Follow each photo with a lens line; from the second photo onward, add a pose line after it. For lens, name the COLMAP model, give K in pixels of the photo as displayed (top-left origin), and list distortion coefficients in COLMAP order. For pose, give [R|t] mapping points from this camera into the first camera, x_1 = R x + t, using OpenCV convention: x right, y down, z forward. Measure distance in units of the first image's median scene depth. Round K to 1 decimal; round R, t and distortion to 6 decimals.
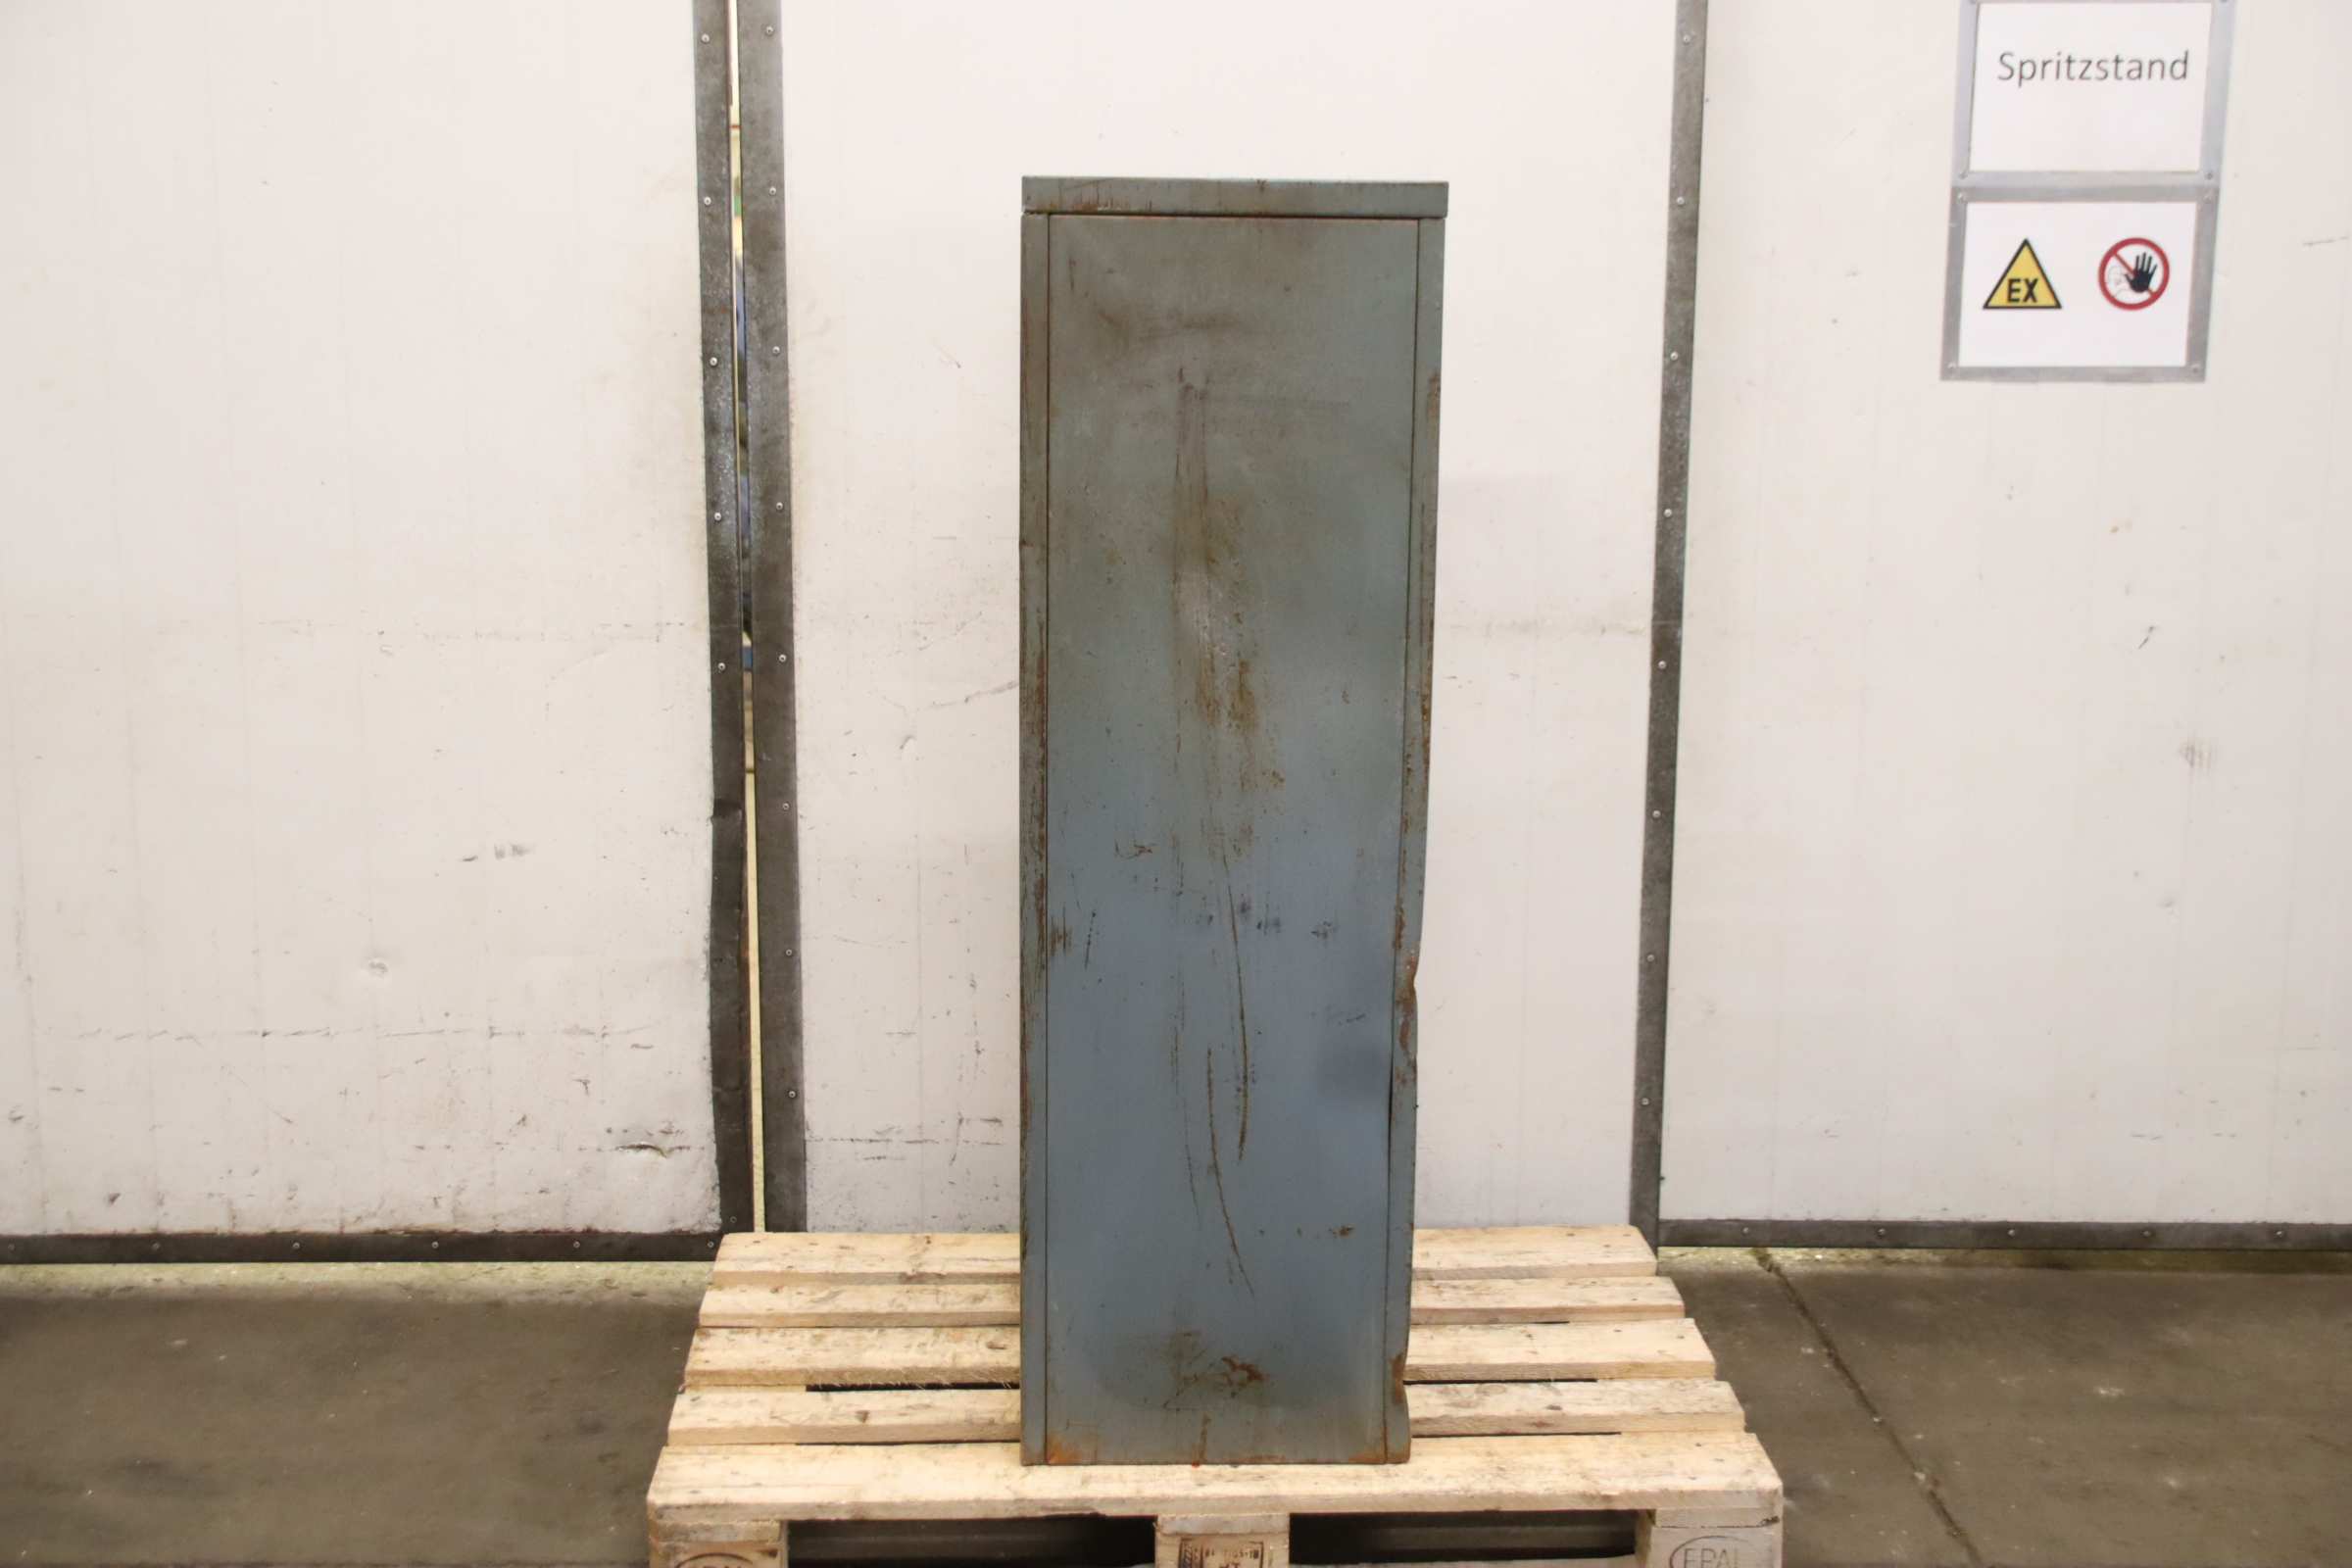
lens RADIAL K [[3019.5, 0, 1149.1], [0, 3019.5, 753.6], [0, 0, 1]] dist [-0.044238, 0.225792]
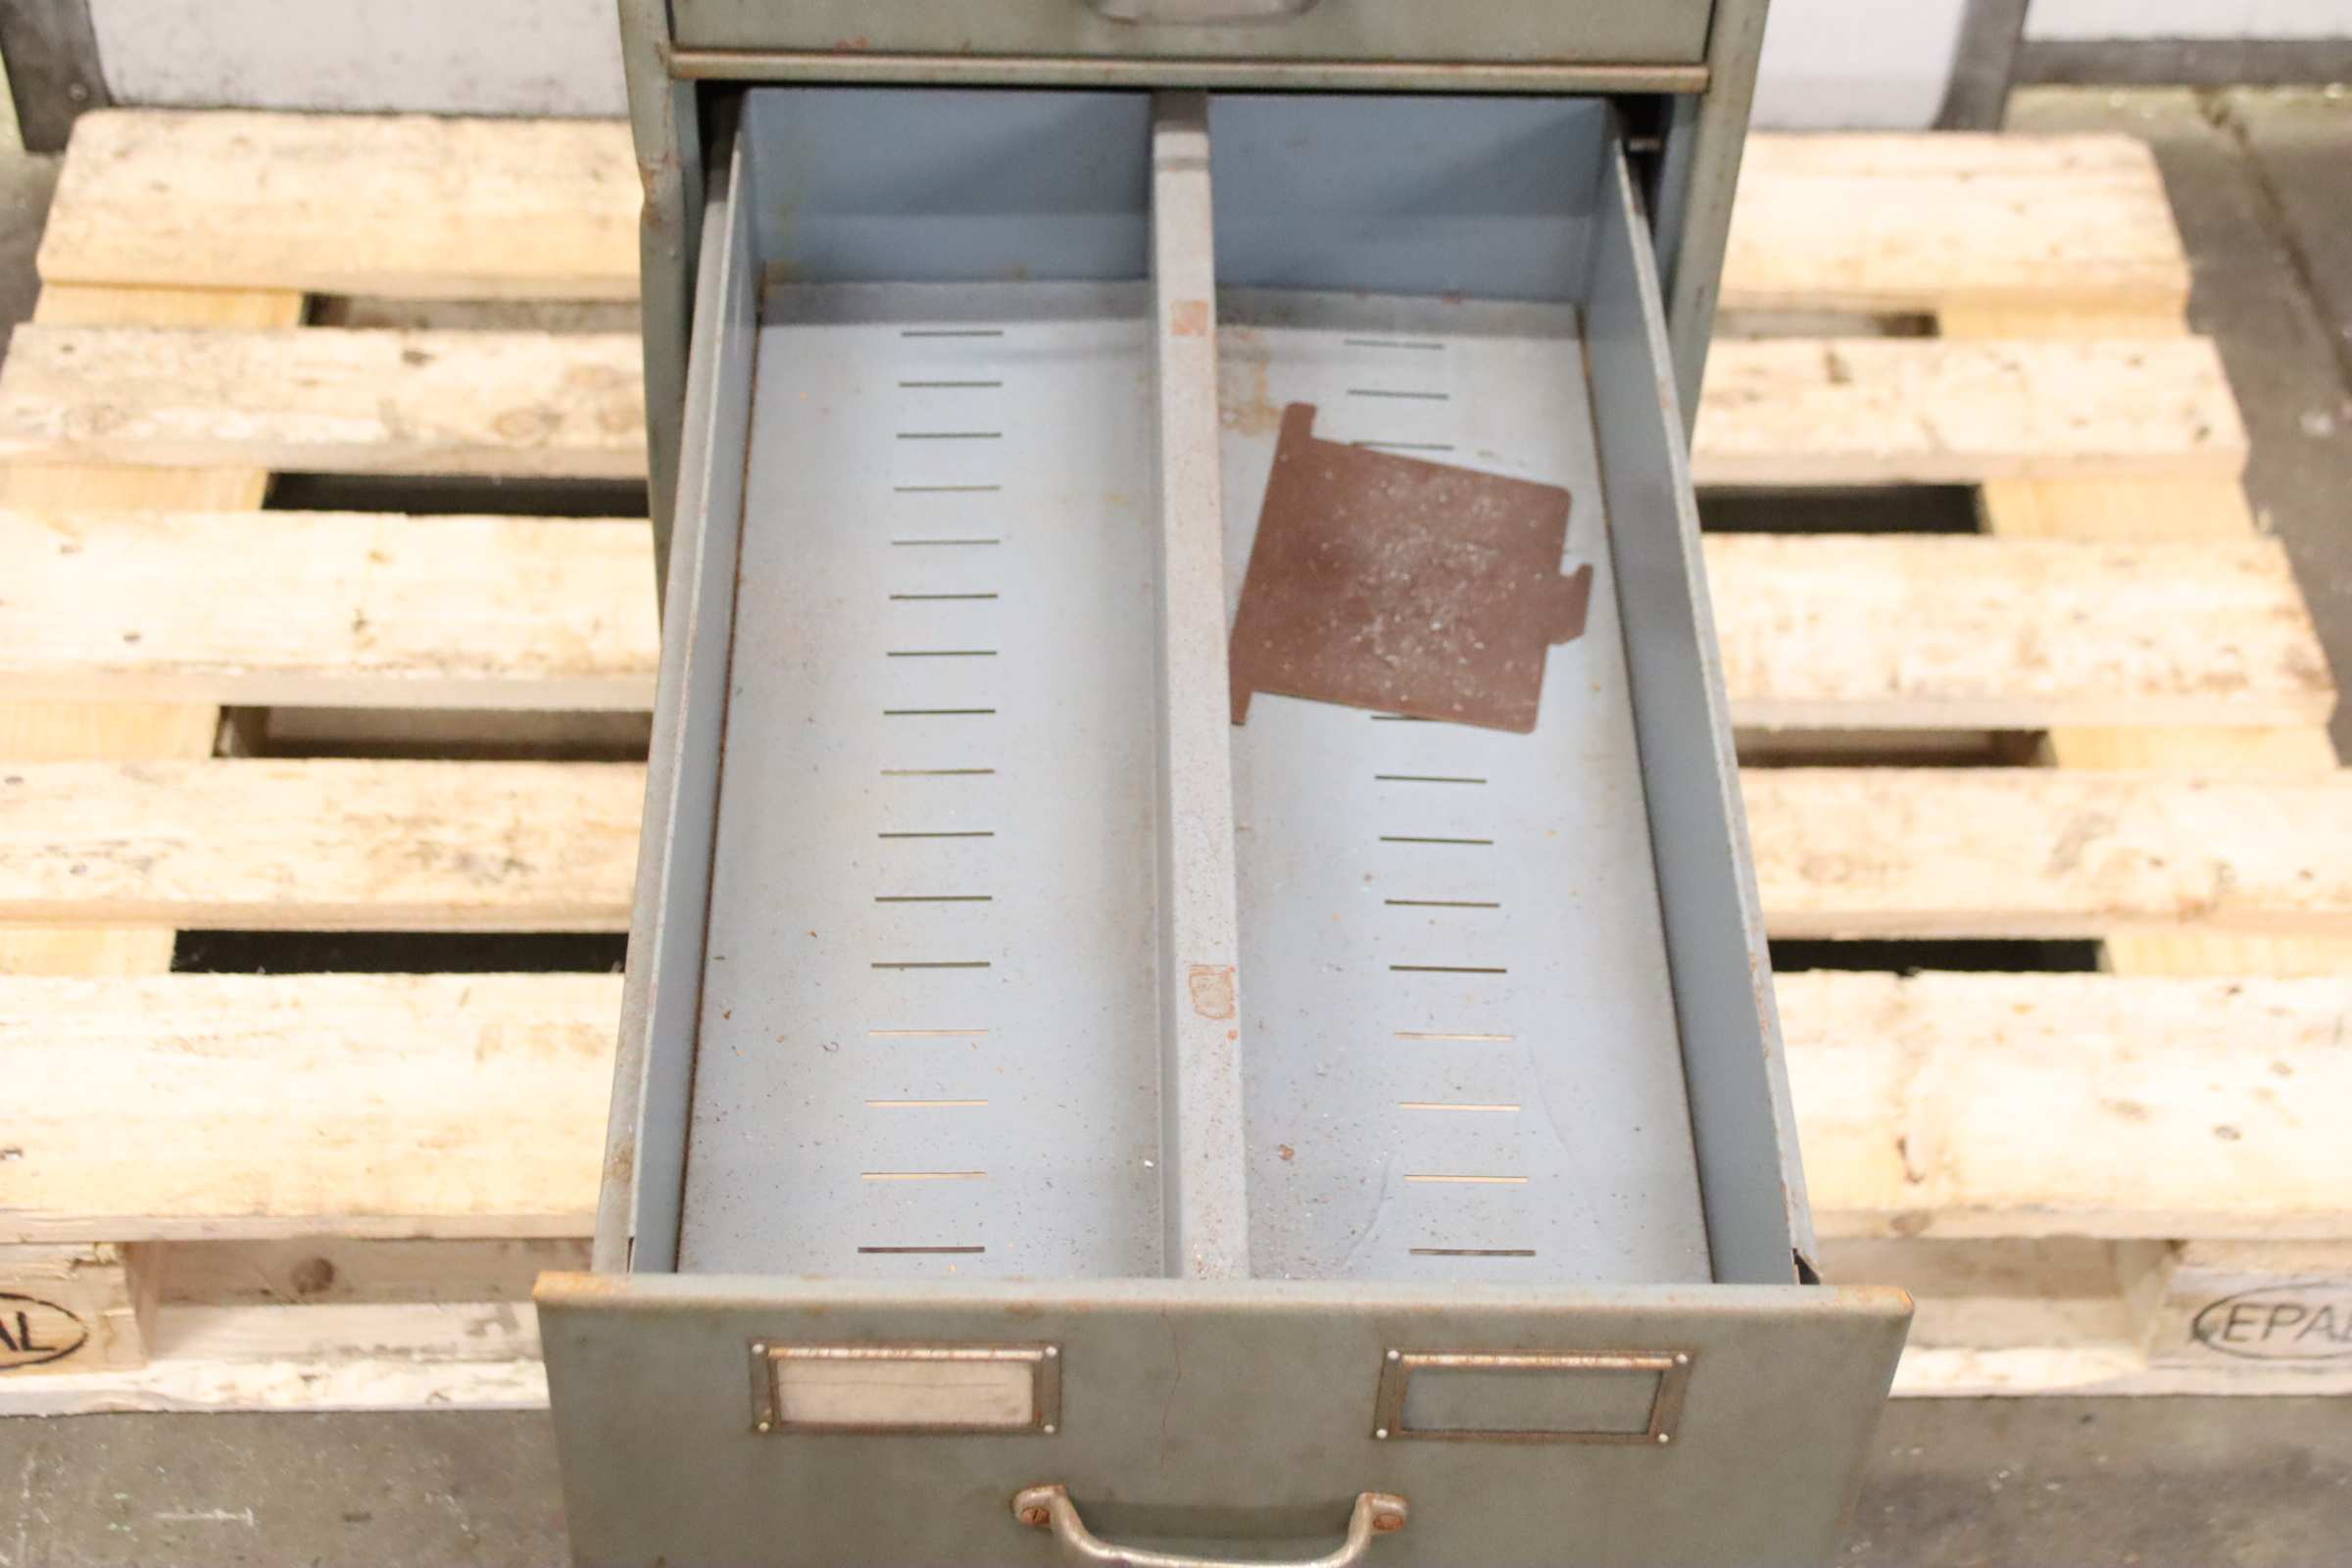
lens RADIAL K [[3846.5, 0, 1176.0], [0, 3846.5, 784.0], [0, 0, 1]] dist [0.087124, 0.322397]
pose [[0.998813, -0.005219, 0.048437, 0.015774], [-0.023220, 0.823037, 0.567512, -0.088412], [-0.042827, -0.567963, 0.821939, 0.485526]]
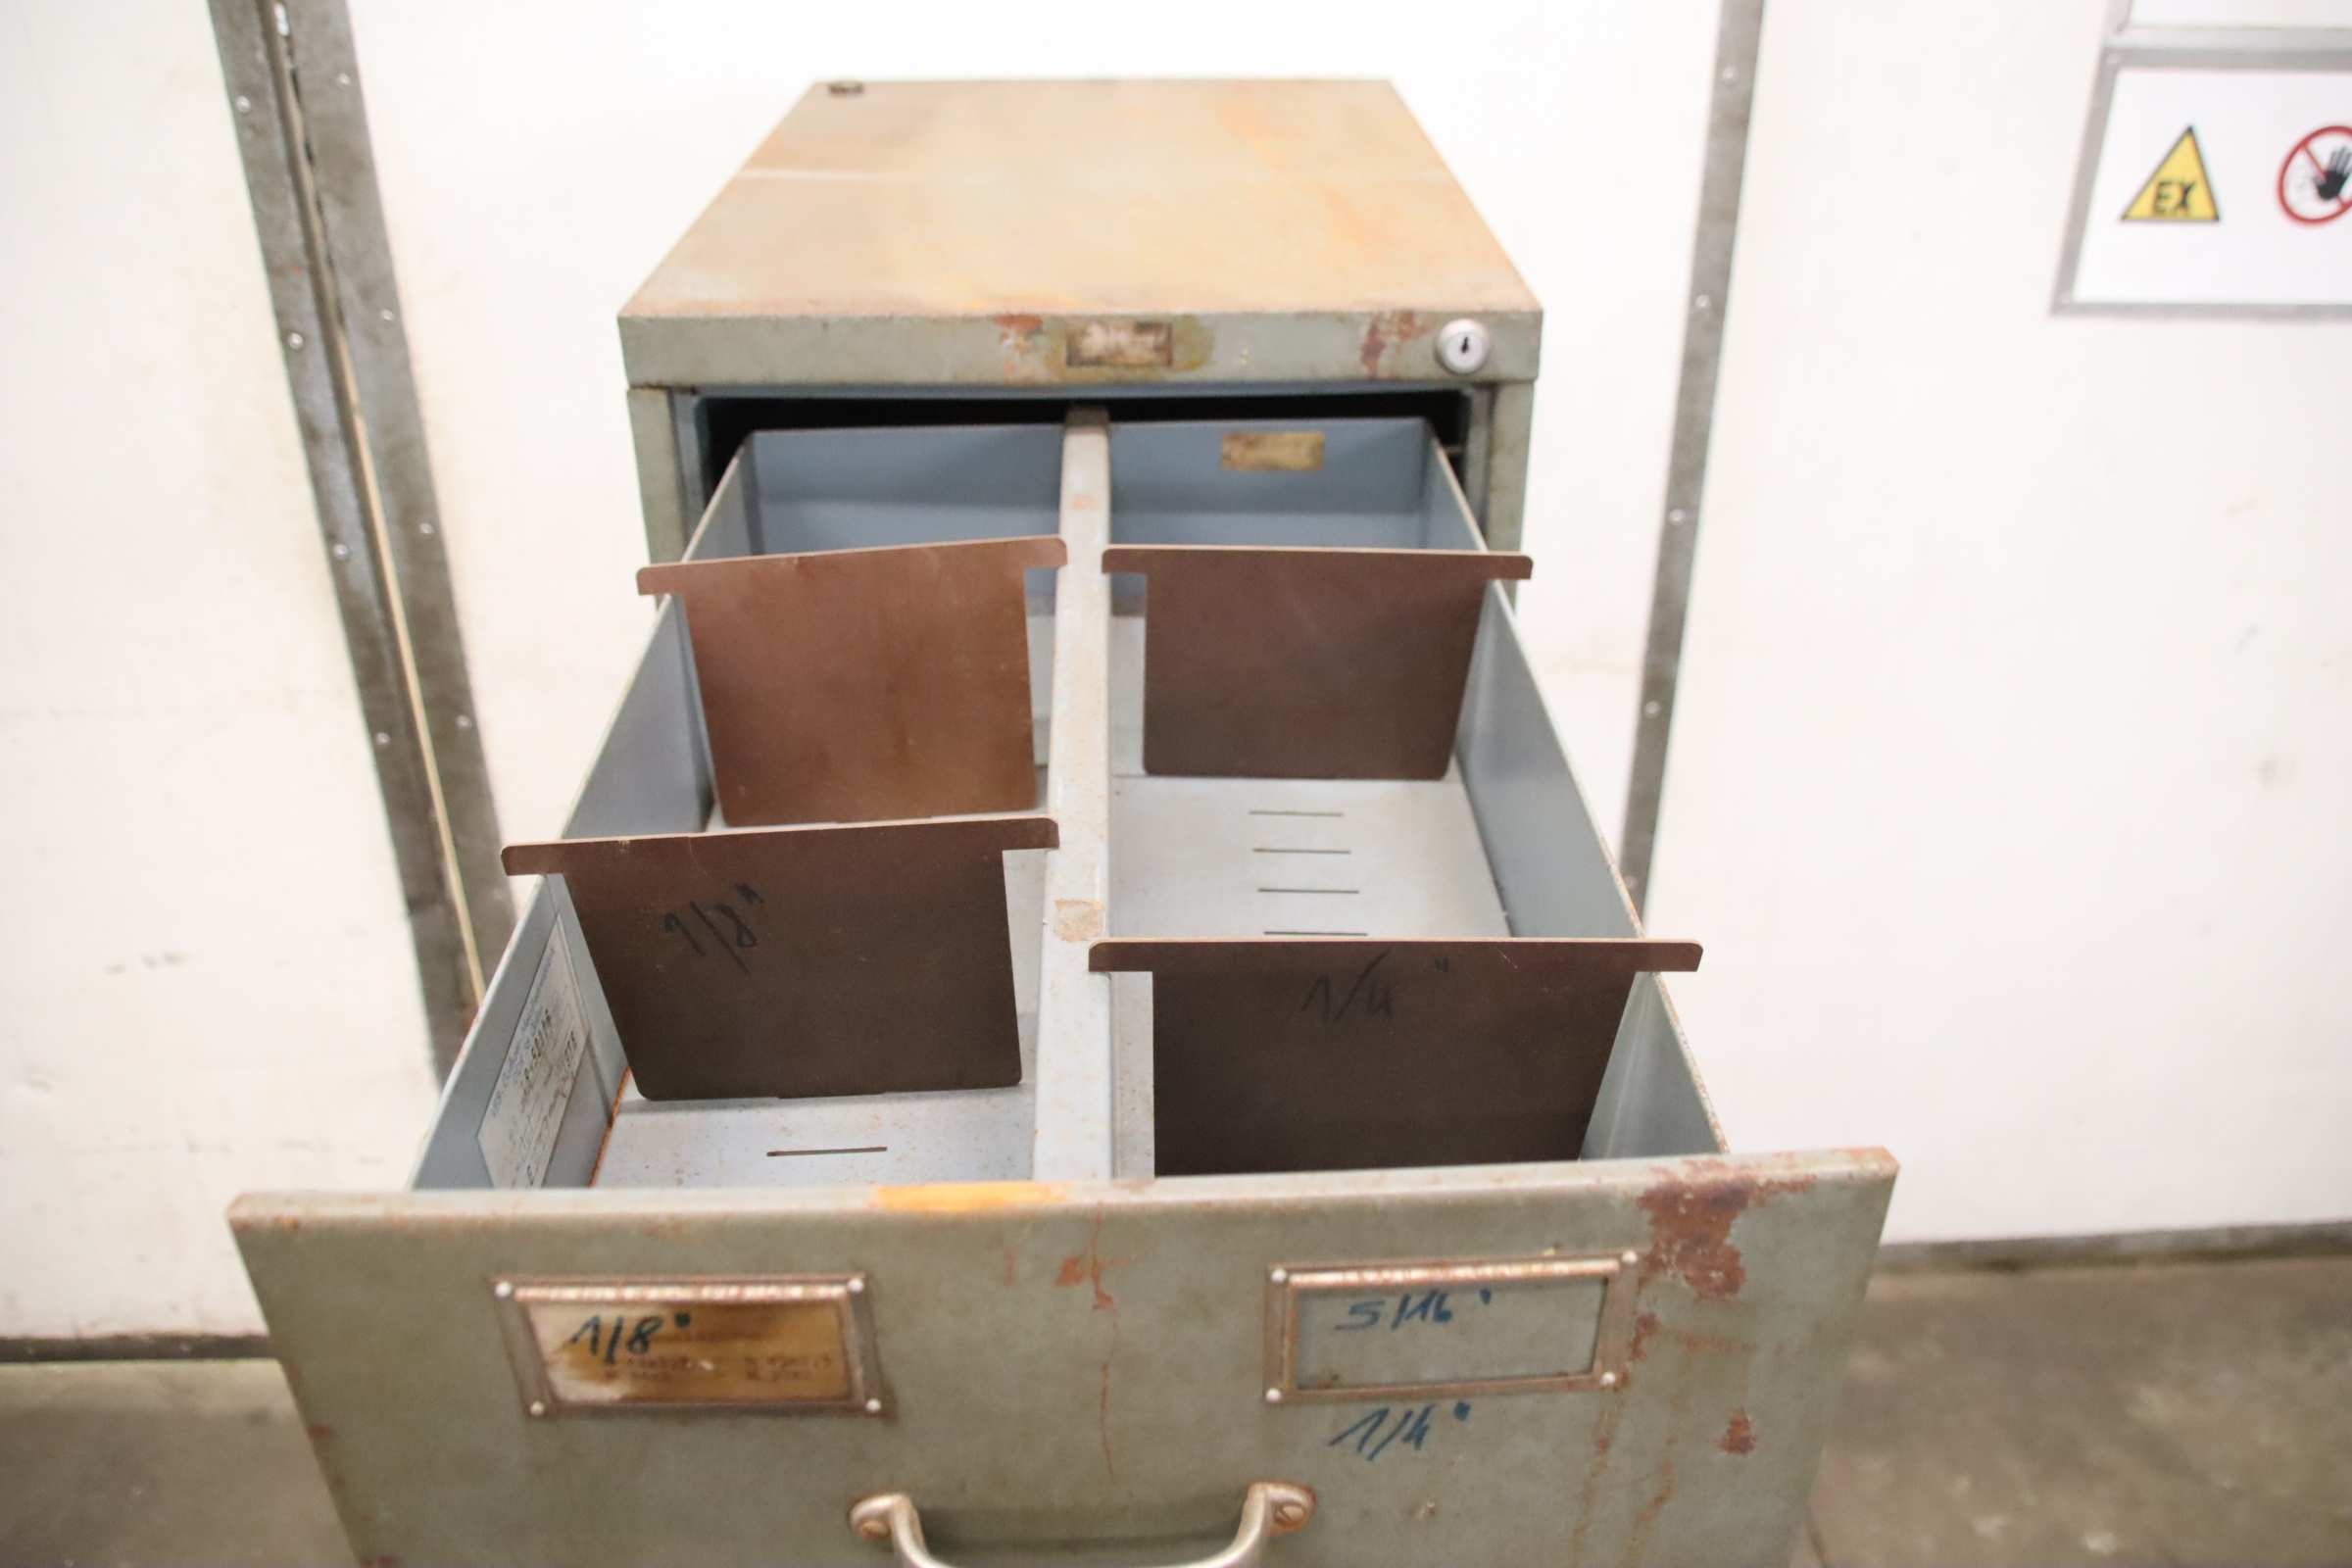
lens RADIAL K [[1954.1, 0, 1176.0], [0, 1954.1, 784.0], [0, 0, 1]] dist [-0.169961, 0.124550]
pose [[0.999224, -0.023916, 0.031280, 0.037927], [0.012712, 0.947808, 0.318588, -0.165351], [-0.037267, -0.317944, 0.947377, 0.548829]]
